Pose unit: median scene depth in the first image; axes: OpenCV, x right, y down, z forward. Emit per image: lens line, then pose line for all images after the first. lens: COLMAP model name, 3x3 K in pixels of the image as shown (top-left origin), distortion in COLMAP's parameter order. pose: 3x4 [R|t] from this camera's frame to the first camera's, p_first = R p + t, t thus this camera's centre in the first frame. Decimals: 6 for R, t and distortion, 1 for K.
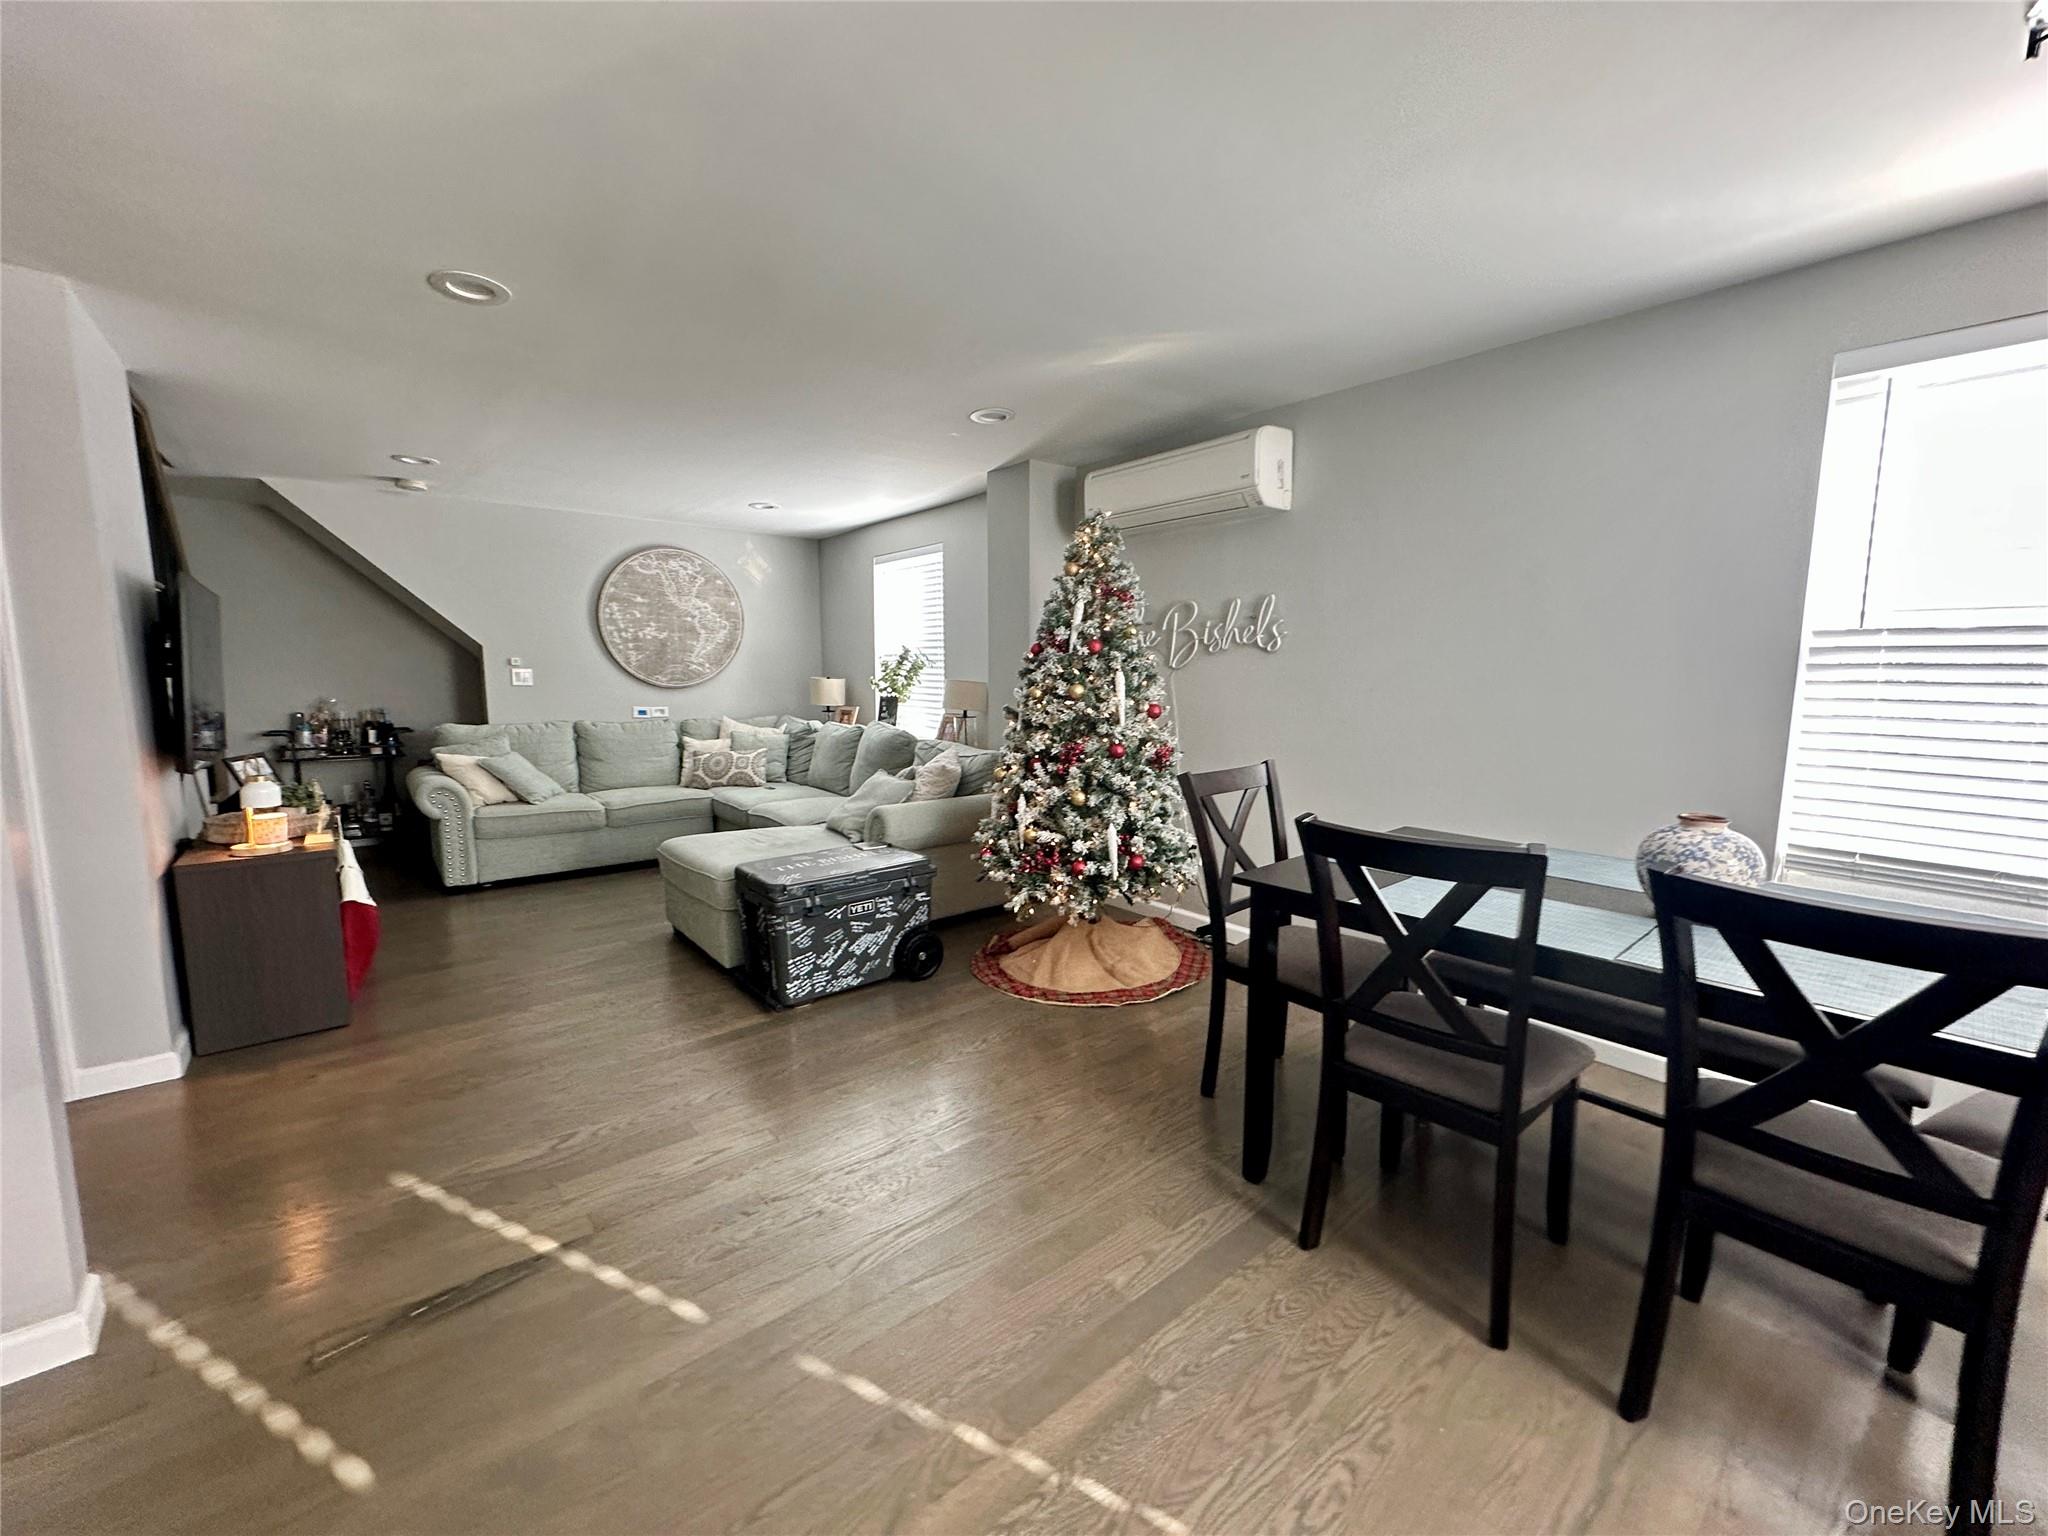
lens RADIAL K [[815.4, 0, 1023.2], [0, 815.4, 769.3], [0, 0, 1]] dist [-0.001056, -0.000164]
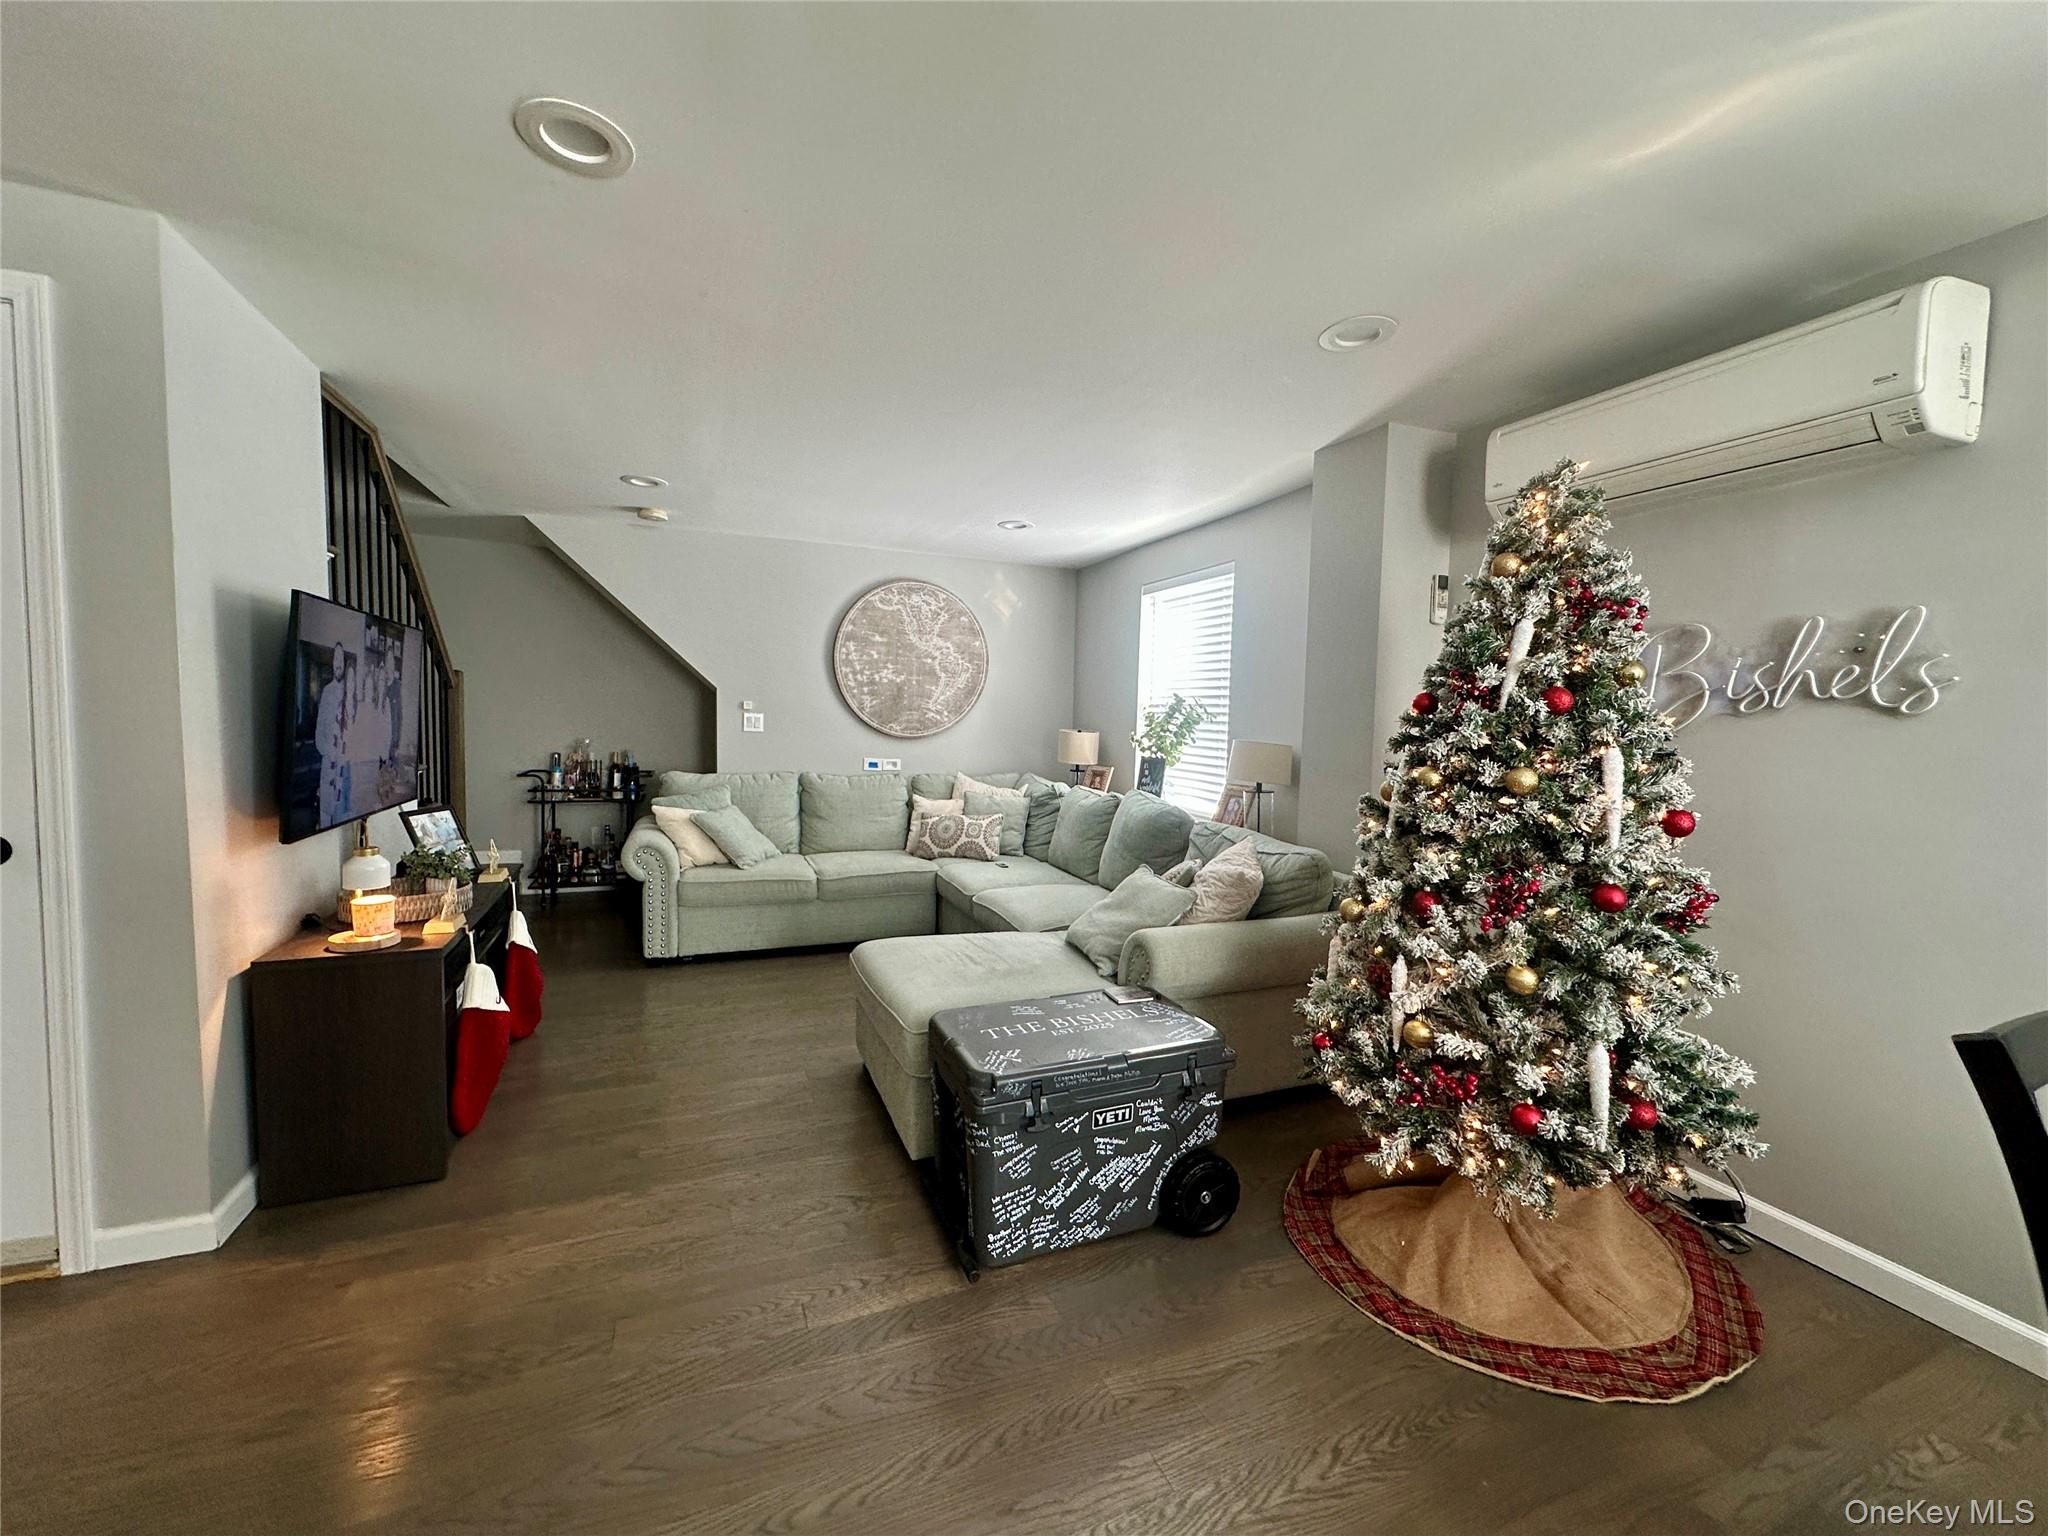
lens RADIAL K [[817.2, 0, 1024.0], [0, 817.2, 768.0], [0, 0, 1]] dist [-0.002735, 0.000097]
pose [[0.954992, 0.039891, -0.293936, -0.073602], [-0.057453, 0.997026, -0.051357, -0.045031], [0.291014, 0.065933, 0.954444, 0.300453]]
